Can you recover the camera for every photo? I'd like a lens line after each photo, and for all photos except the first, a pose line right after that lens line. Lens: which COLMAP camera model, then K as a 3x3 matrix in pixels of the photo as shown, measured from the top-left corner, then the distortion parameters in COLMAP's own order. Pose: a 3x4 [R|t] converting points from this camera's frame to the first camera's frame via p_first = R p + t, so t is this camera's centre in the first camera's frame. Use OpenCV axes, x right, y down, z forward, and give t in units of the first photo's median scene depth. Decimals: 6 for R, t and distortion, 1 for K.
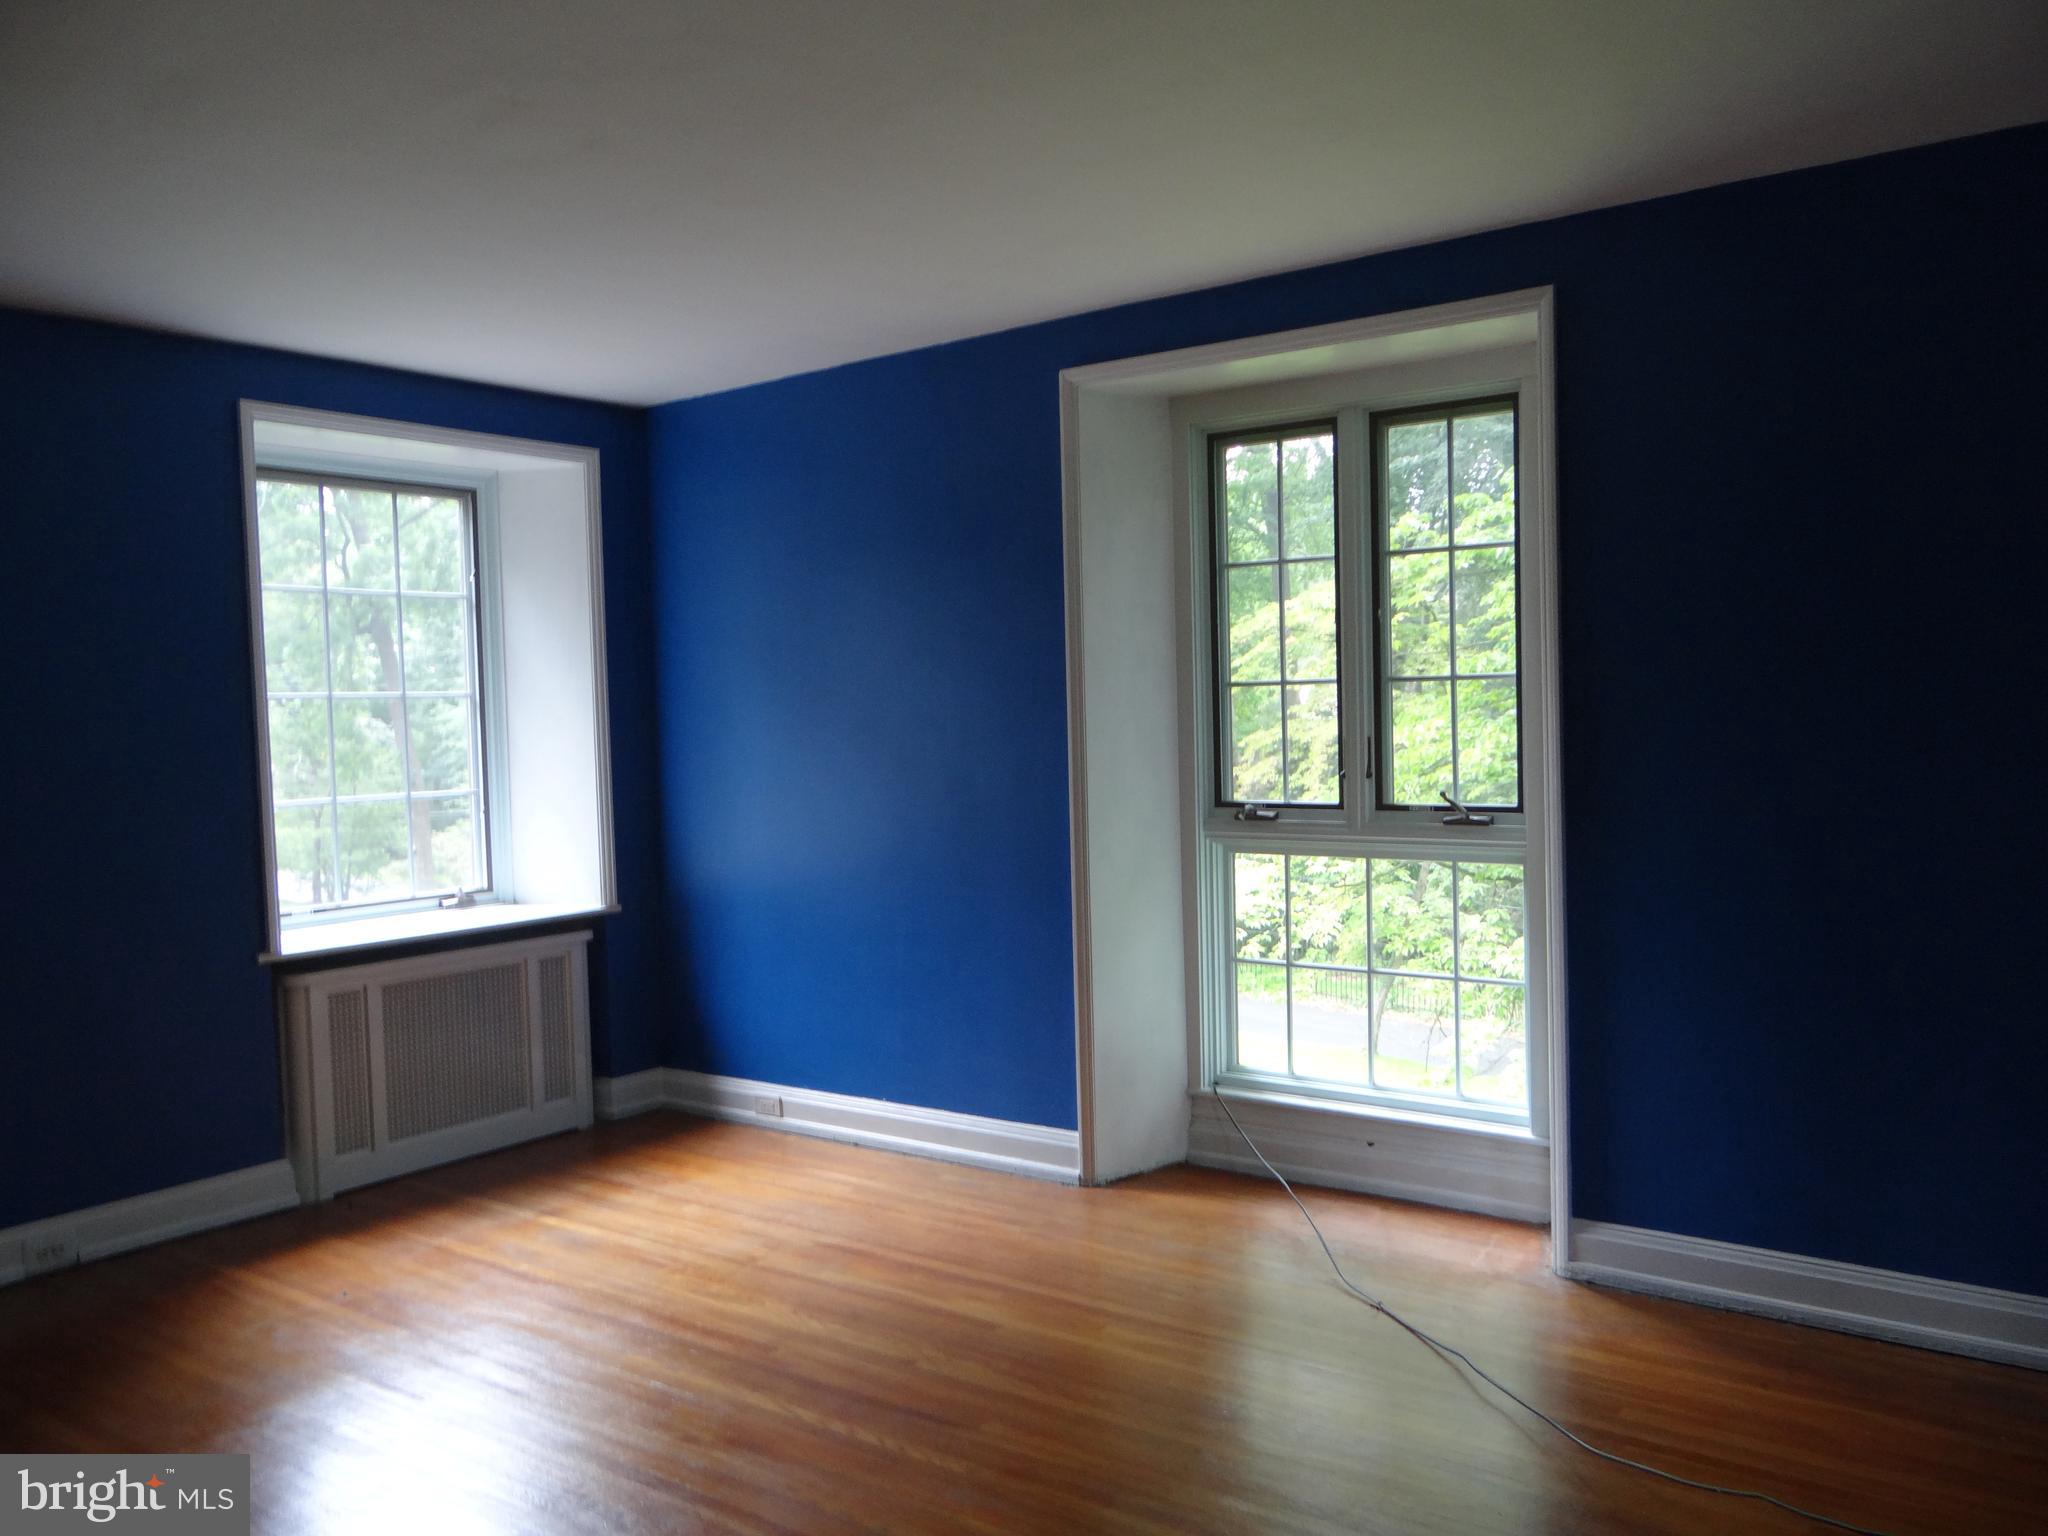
lens RADIAL K [[1622.2, 0, 1024.0], [0, 1622.2, 768.0], [0, 0, 1]] dist [0.004725, 0.003030]
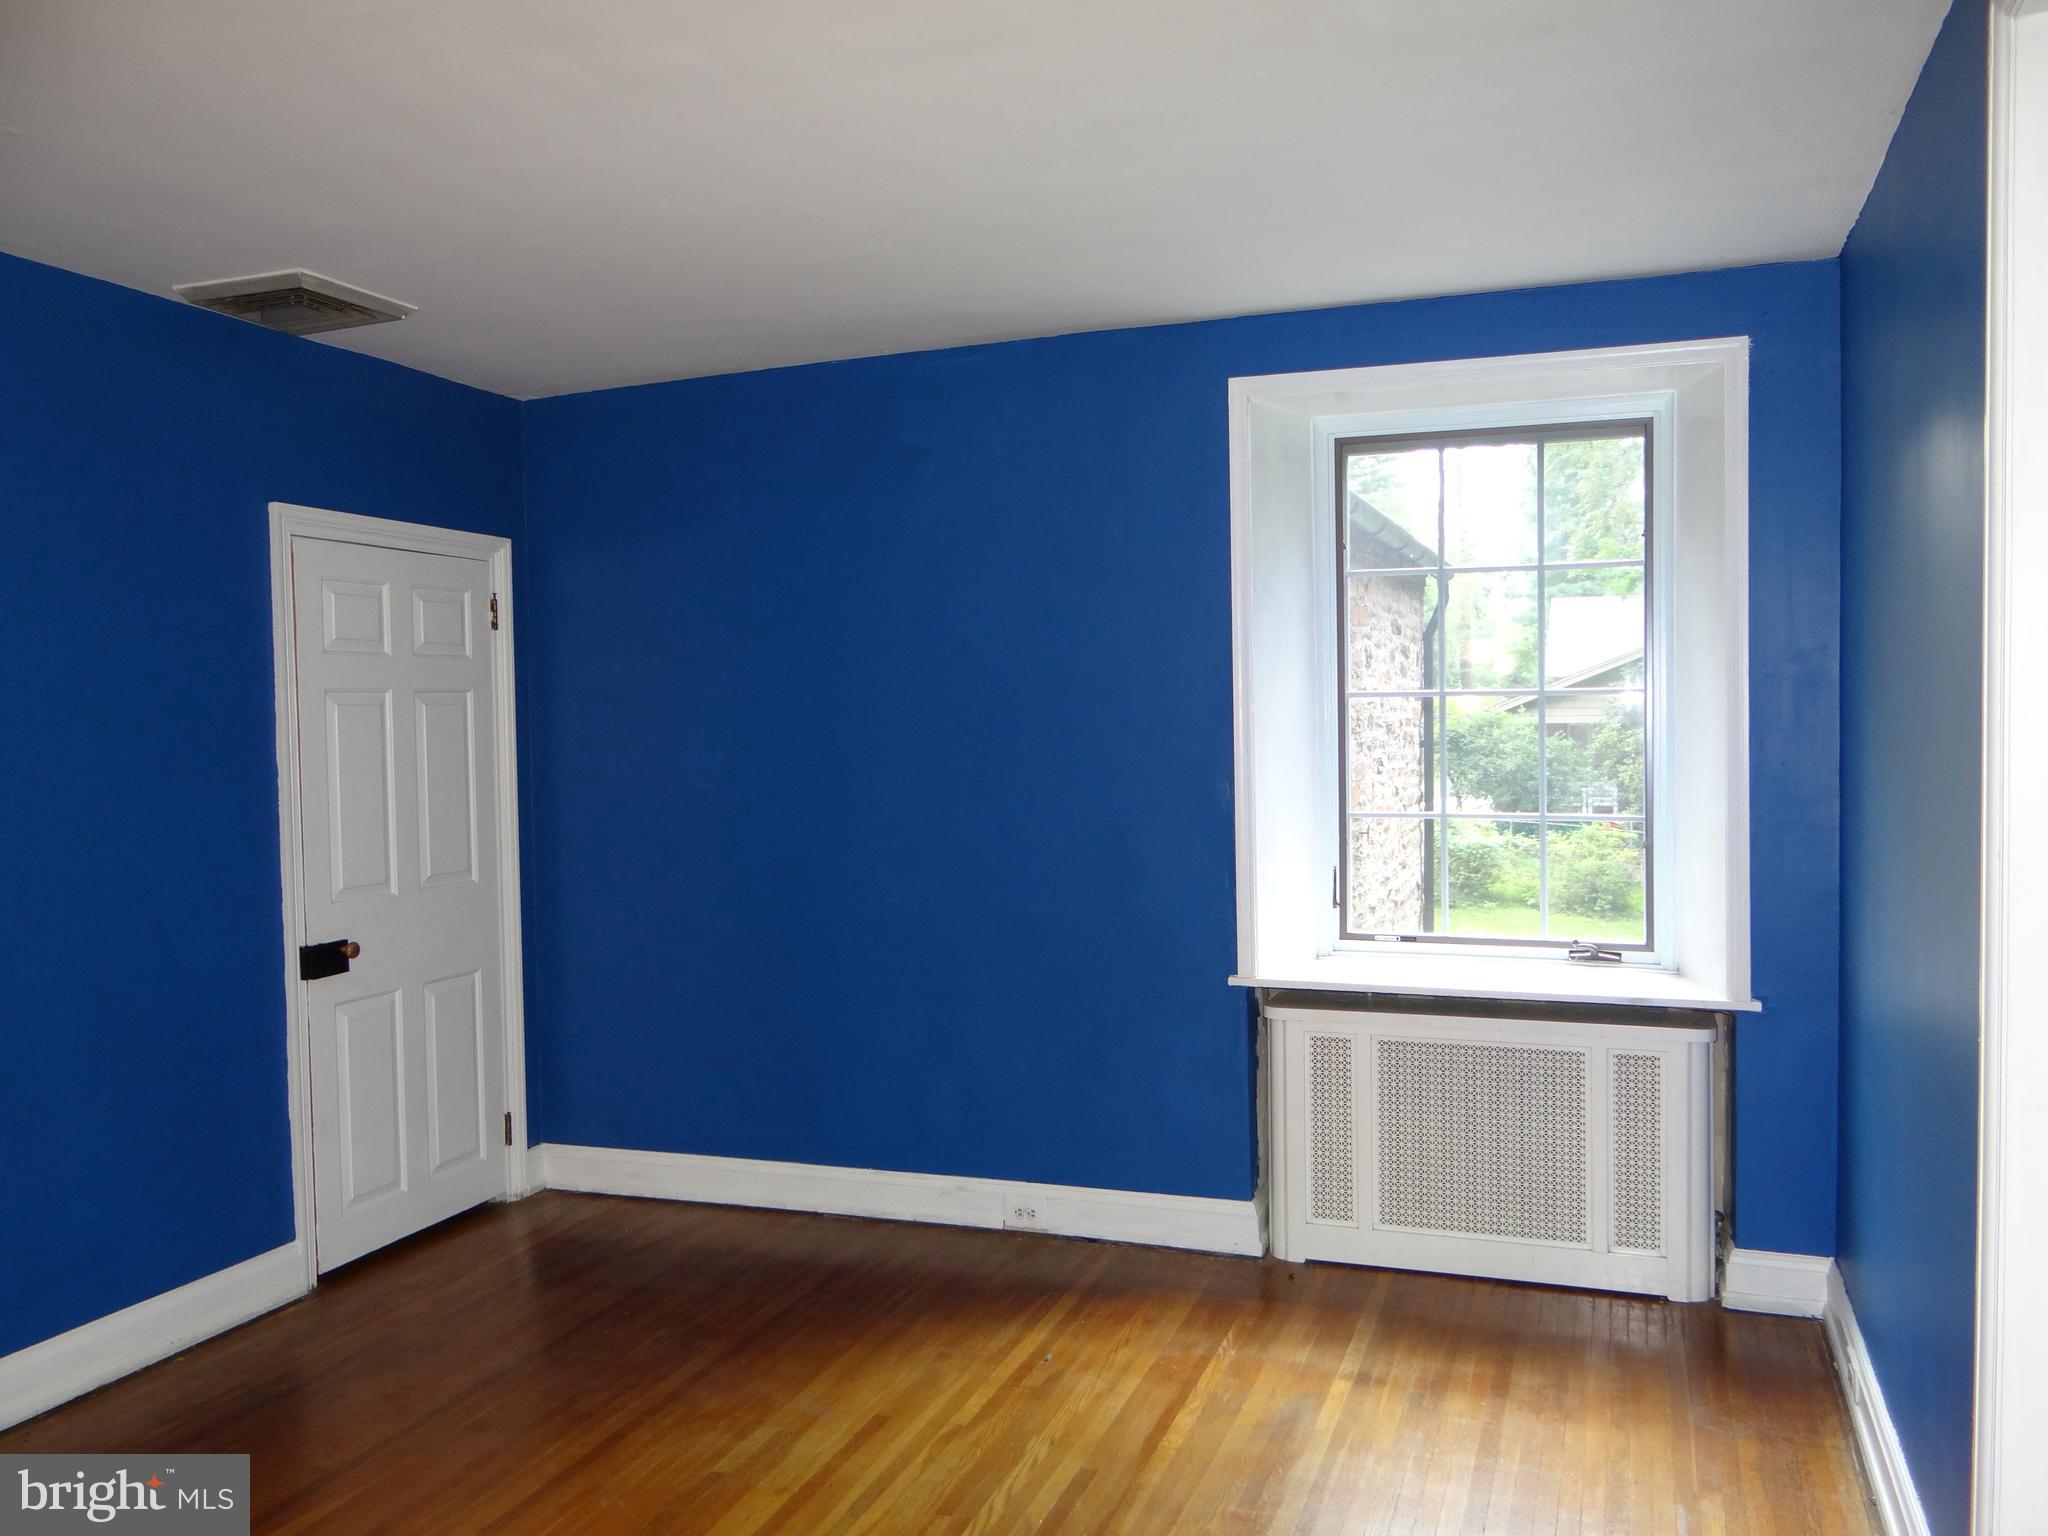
lens RADIAL K [[1622.2, 0, 1024.0], [0, 1622.2, 768.0], [0, 0, 1]] dist [0.004725, 0.003030]
pose [[0.296134, 0.059506, -0.953291, 0.363965], [-0.028912, 0.998159, 0.053325, -0.049038], [0.954709, 0.011771, 0.297309, 0.593631]]
